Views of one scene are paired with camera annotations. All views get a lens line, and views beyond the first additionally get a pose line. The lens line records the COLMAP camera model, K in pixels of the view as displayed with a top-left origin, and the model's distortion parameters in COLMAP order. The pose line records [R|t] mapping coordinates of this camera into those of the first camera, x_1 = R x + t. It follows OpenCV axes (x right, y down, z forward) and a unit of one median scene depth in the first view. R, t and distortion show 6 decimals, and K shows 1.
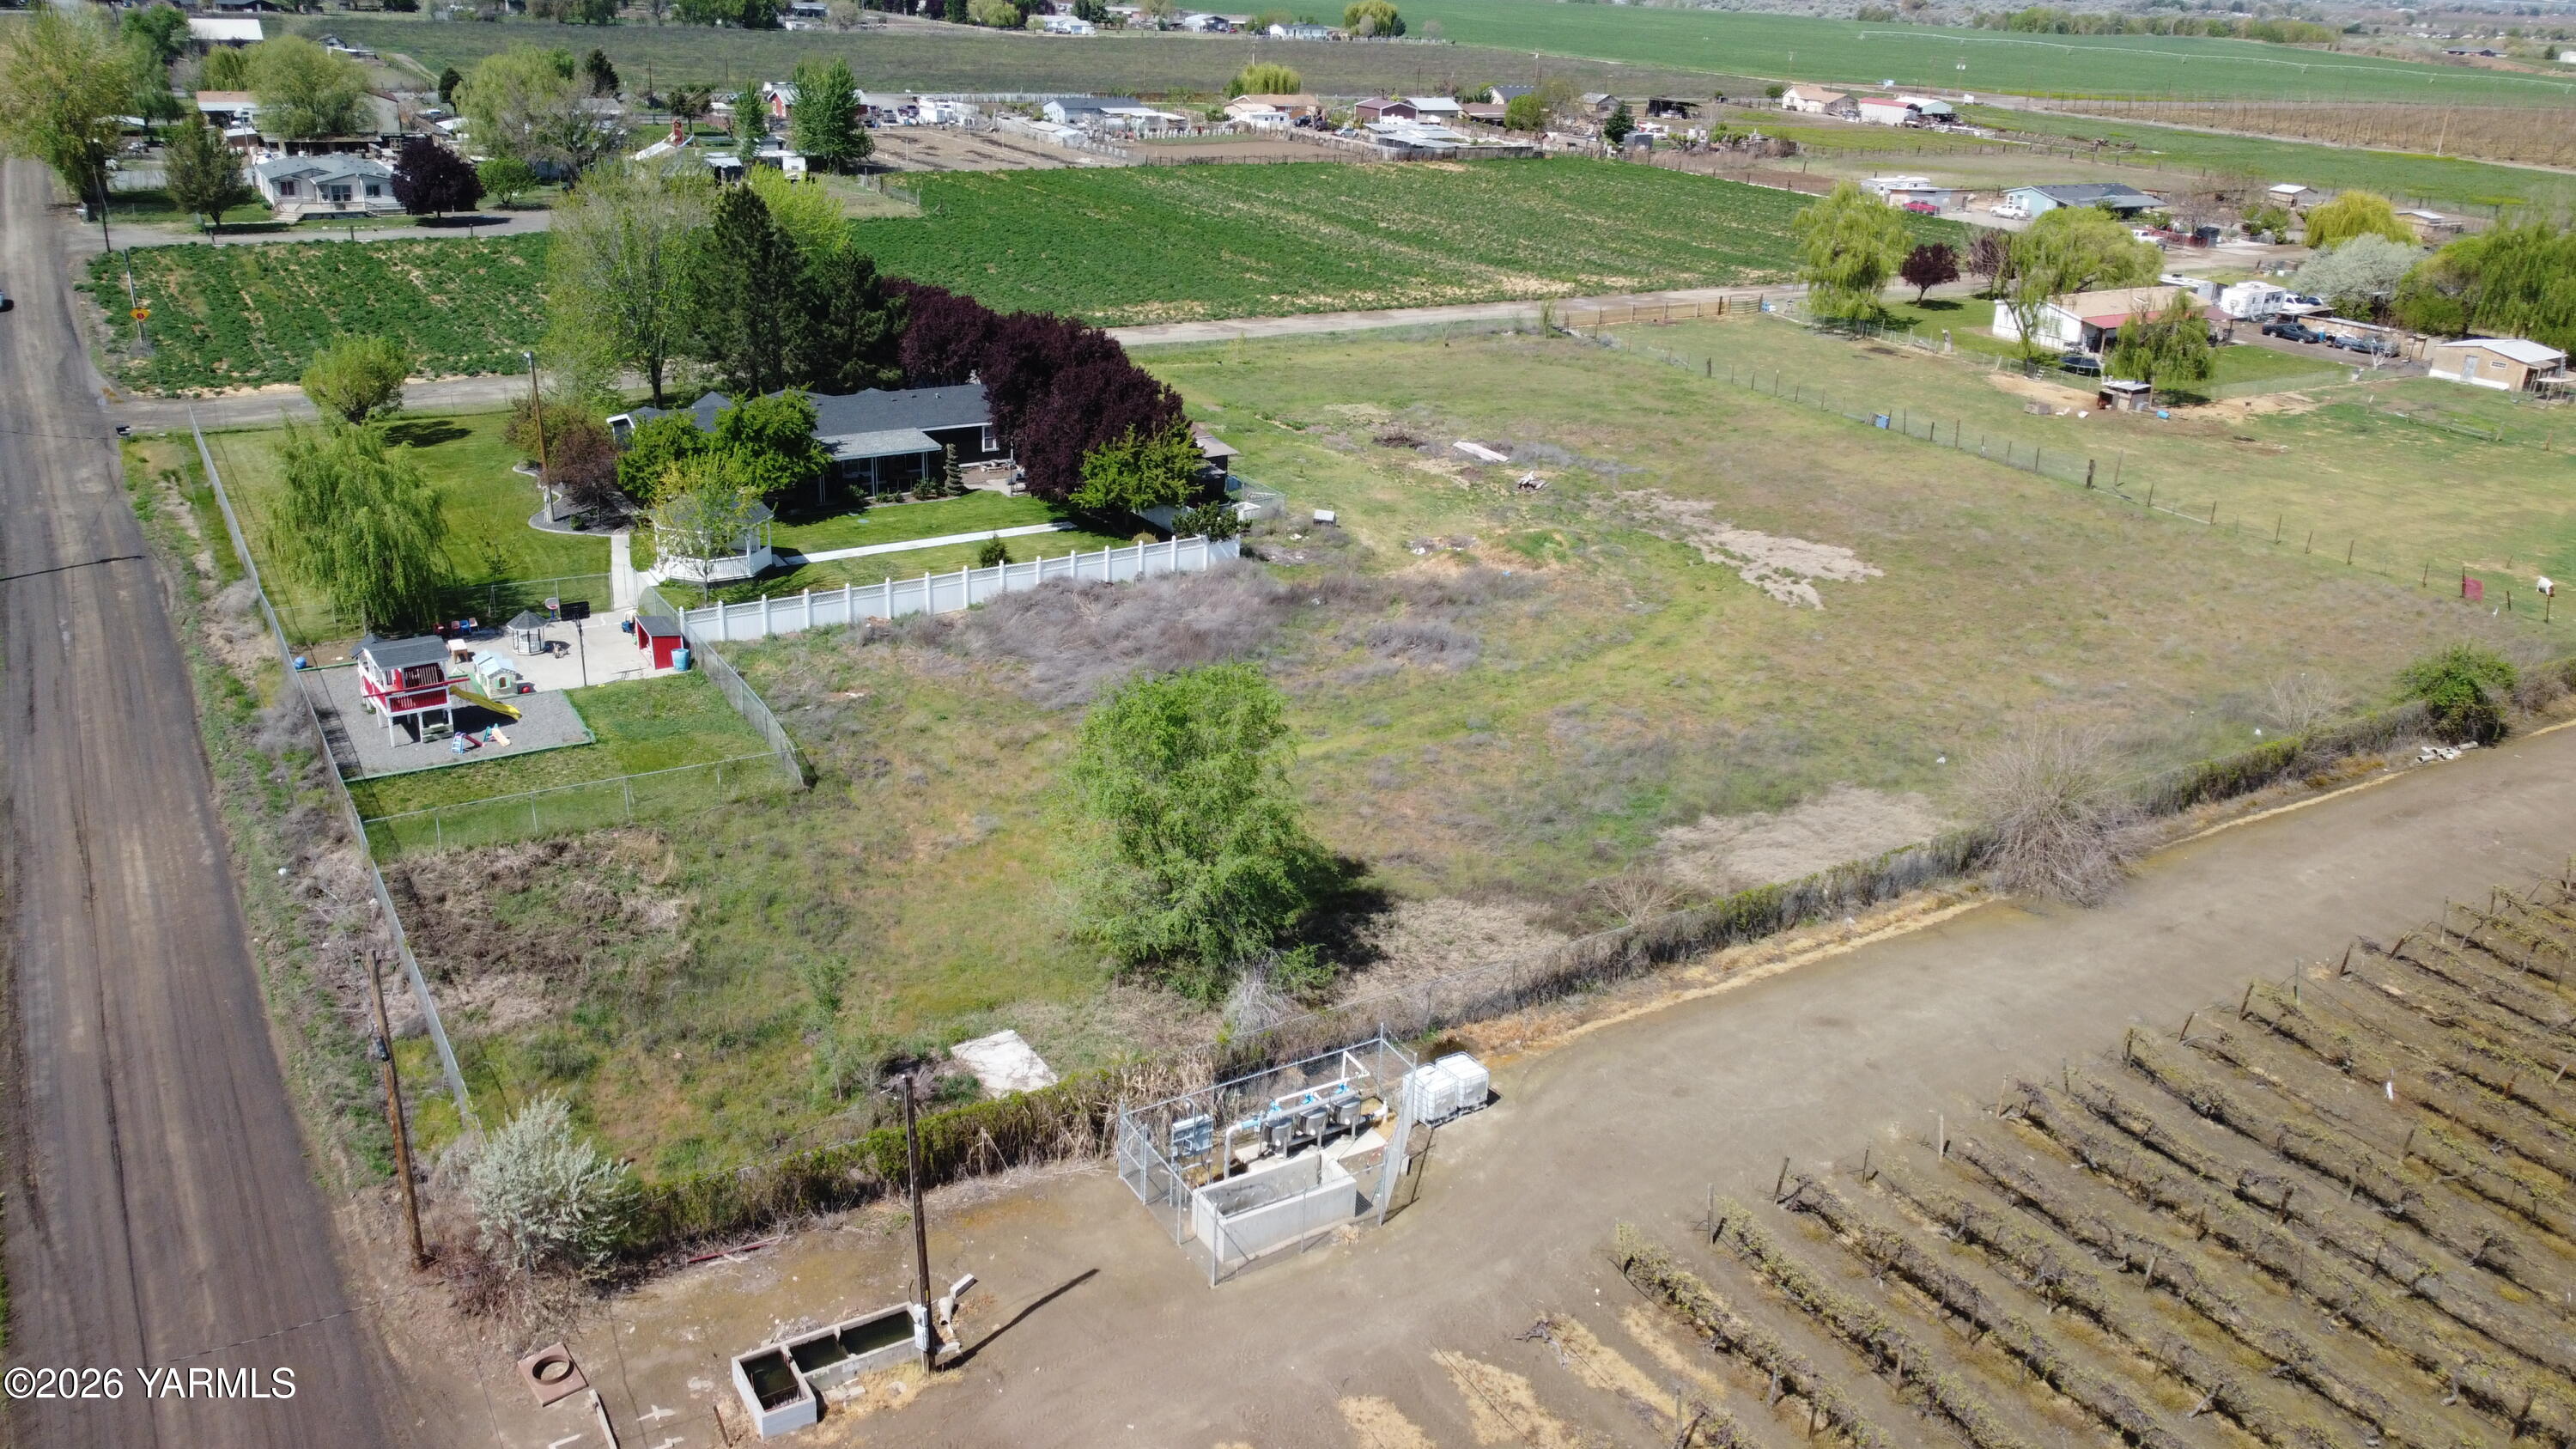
lens RADIAL K [[1930.7, 0, 1288.0], [0, 1930.7, 724.5], [0, 0, 1]] dist [0.007060, -0.006588]
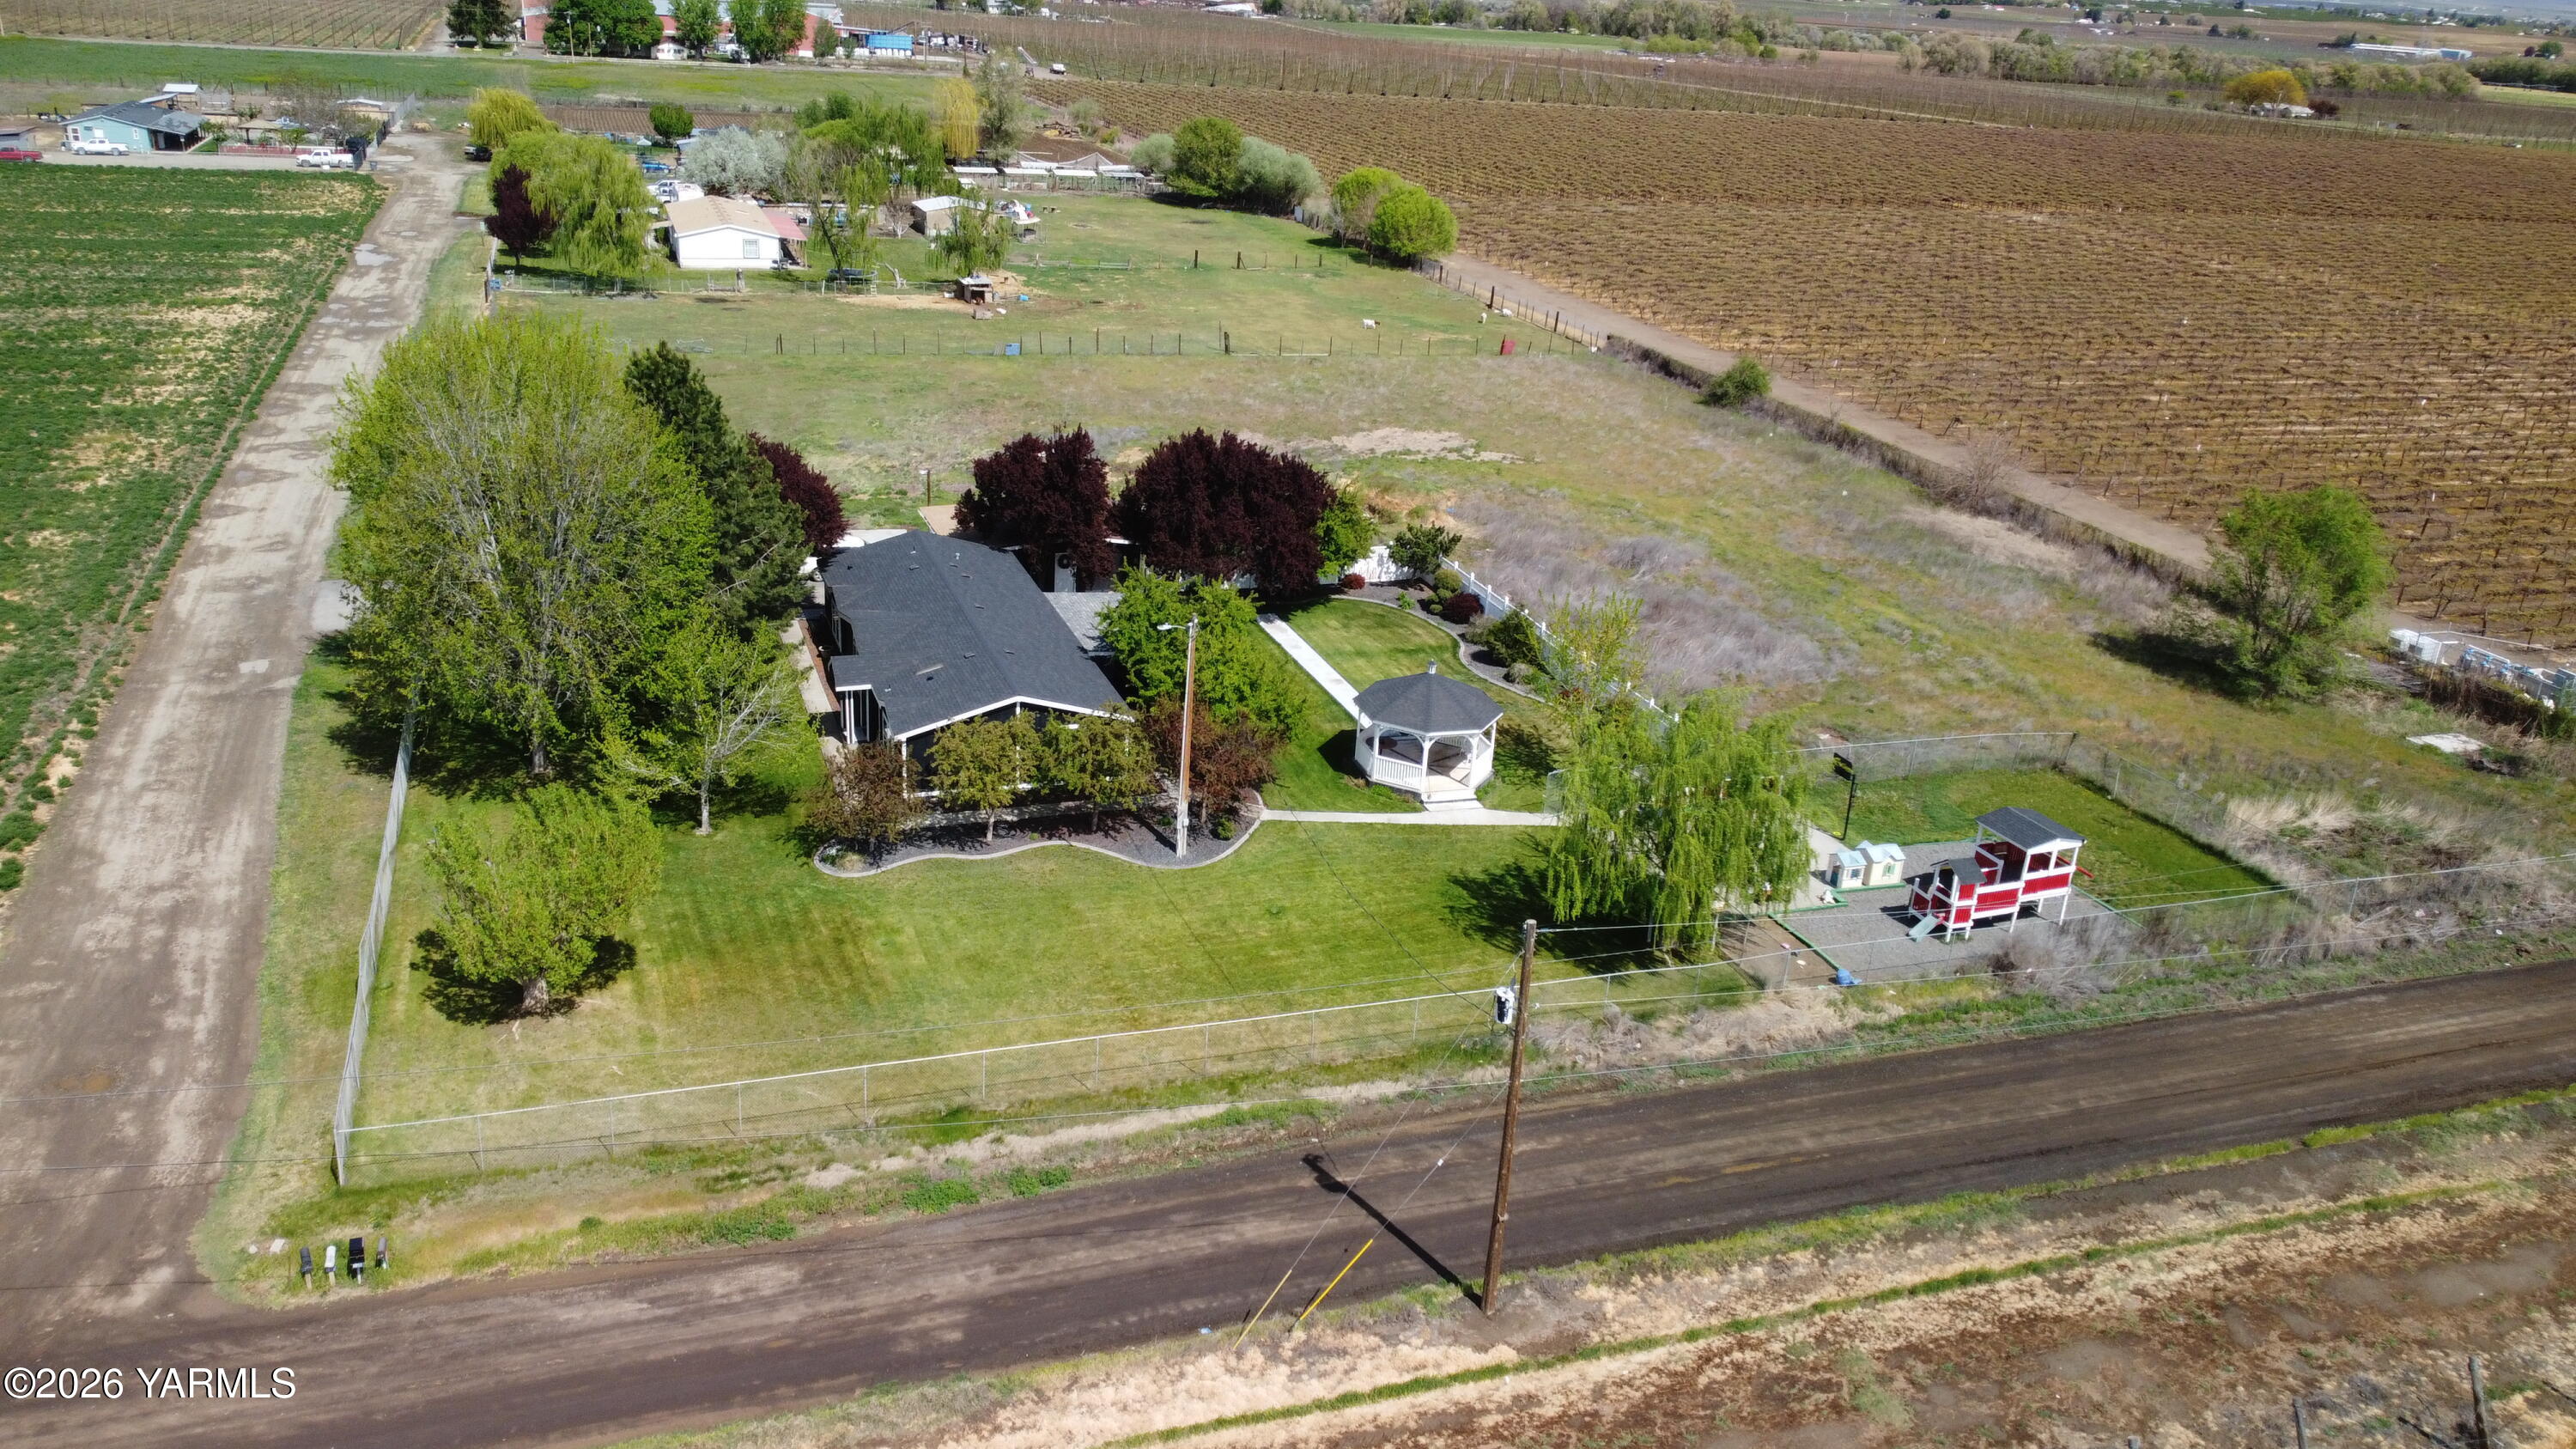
lens RADIAL K [[1930.7, 0, 1288.0], [0, 1930.7, 724.5], [0, 0, 1]] dist [0.007060, -0.006588]
pose [[0.217032, -0.388666, 0.895453, -0.934754], [0.316822, 0.895705, 0.311987, -0.334850], [-0.923321, 0.215988, 0.317535, 0.718440]]
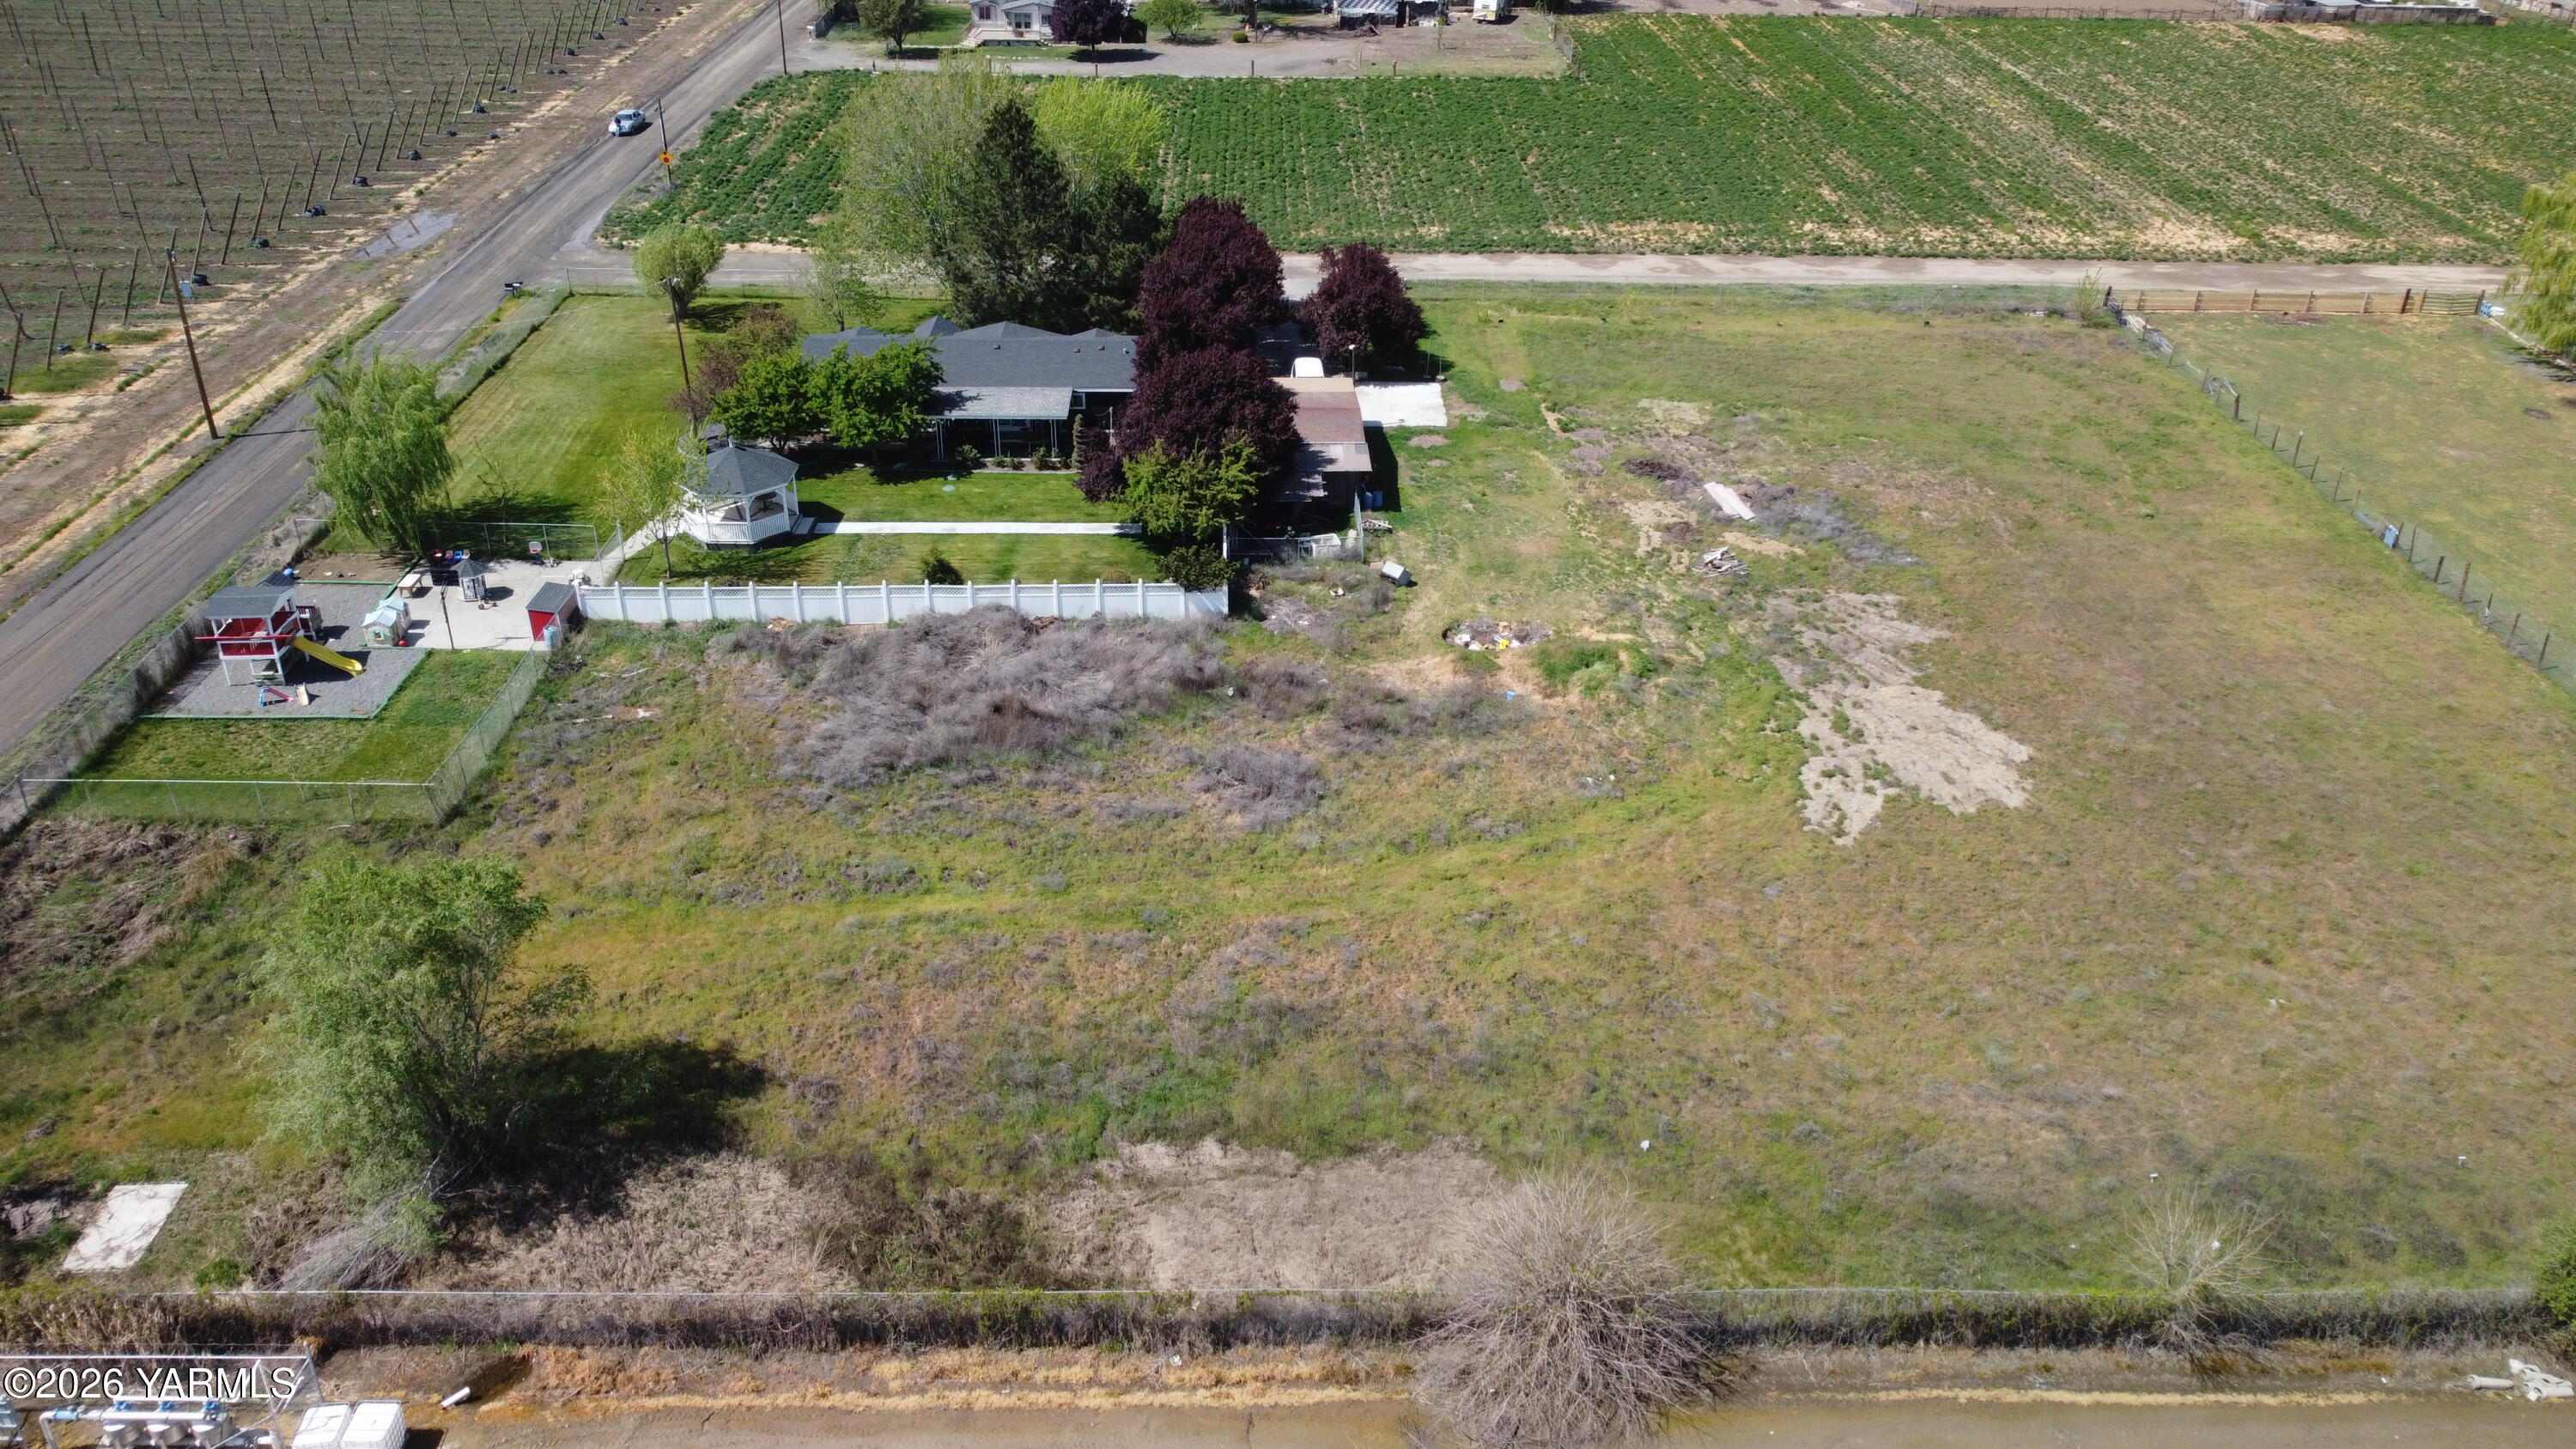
lens RADIAL K [[1930.7, 0, 1288.0], [0, 1930.7, 724.5], [0, 0, 1]] dist [0.007060, -0.006588]
pose [[0.859435, 0.226114, -0.458524, 0.389274], [-0.173141, 0.972608, 0.155100, -0.167796], [0.481035, -0.053909, 0.875042, 0.231351]]
